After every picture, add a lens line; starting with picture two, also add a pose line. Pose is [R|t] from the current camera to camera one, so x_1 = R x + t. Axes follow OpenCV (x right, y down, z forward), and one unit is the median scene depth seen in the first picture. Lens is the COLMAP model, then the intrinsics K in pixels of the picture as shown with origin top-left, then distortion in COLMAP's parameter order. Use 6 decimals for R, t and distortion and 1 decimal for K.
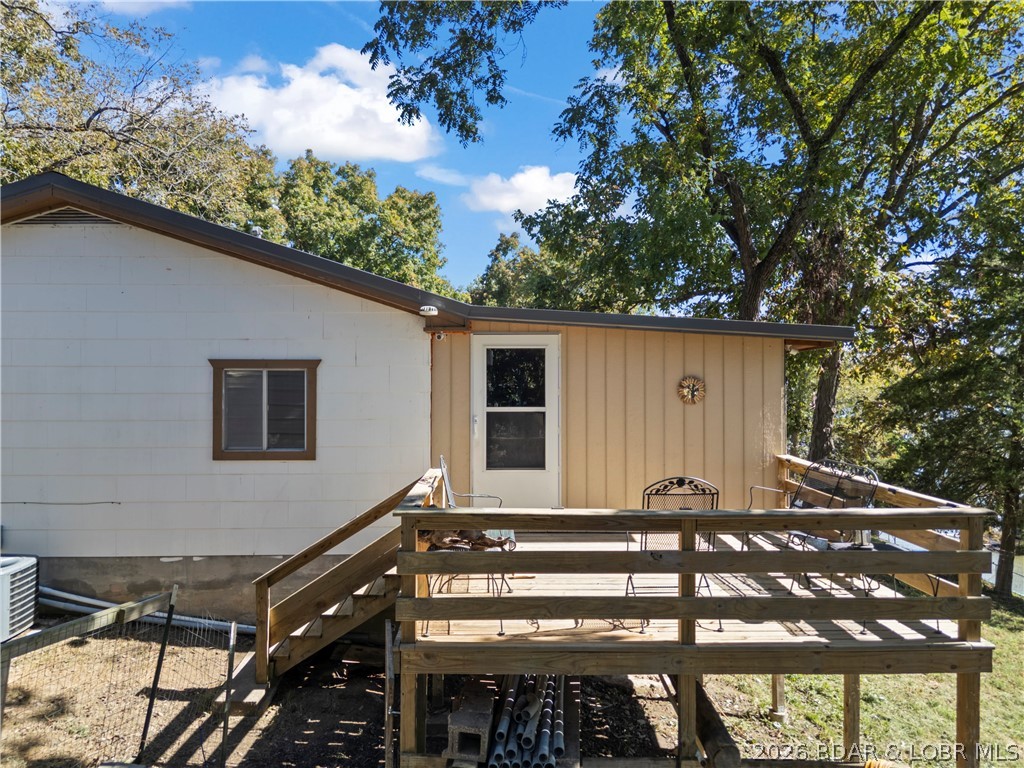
lens RADIAL K [[703.7, 0, 479.2], [0, 703.7, 375.4], [0, 0, 1]] dist [0.058183, -0.001746]
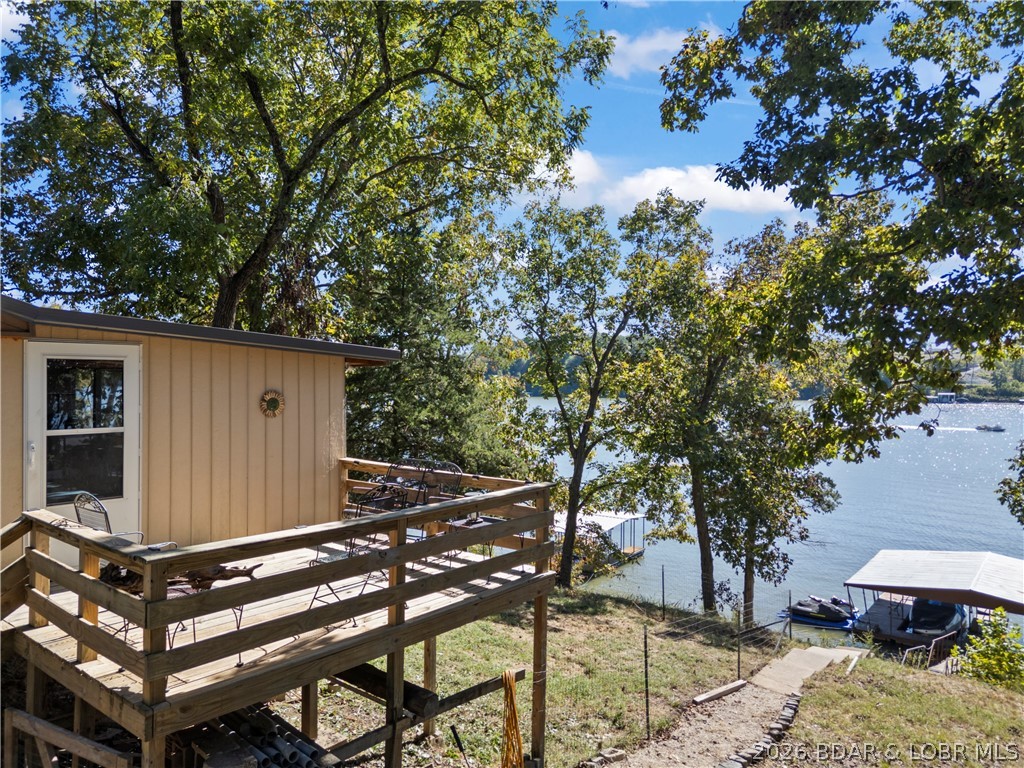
lens RADIAL K [[707.1, 0, 512.0], [0, 707.1, 384.0], [0, 0, 1]] dist [0.055999, -0.059683]
pose [[0.671762, -0.000523, 0.740767, -0.243927], [-0.004912, 0.999975, 0.005161, -0.015720], [-0.740751, -0.007105, 0.671742, 0.036826]]
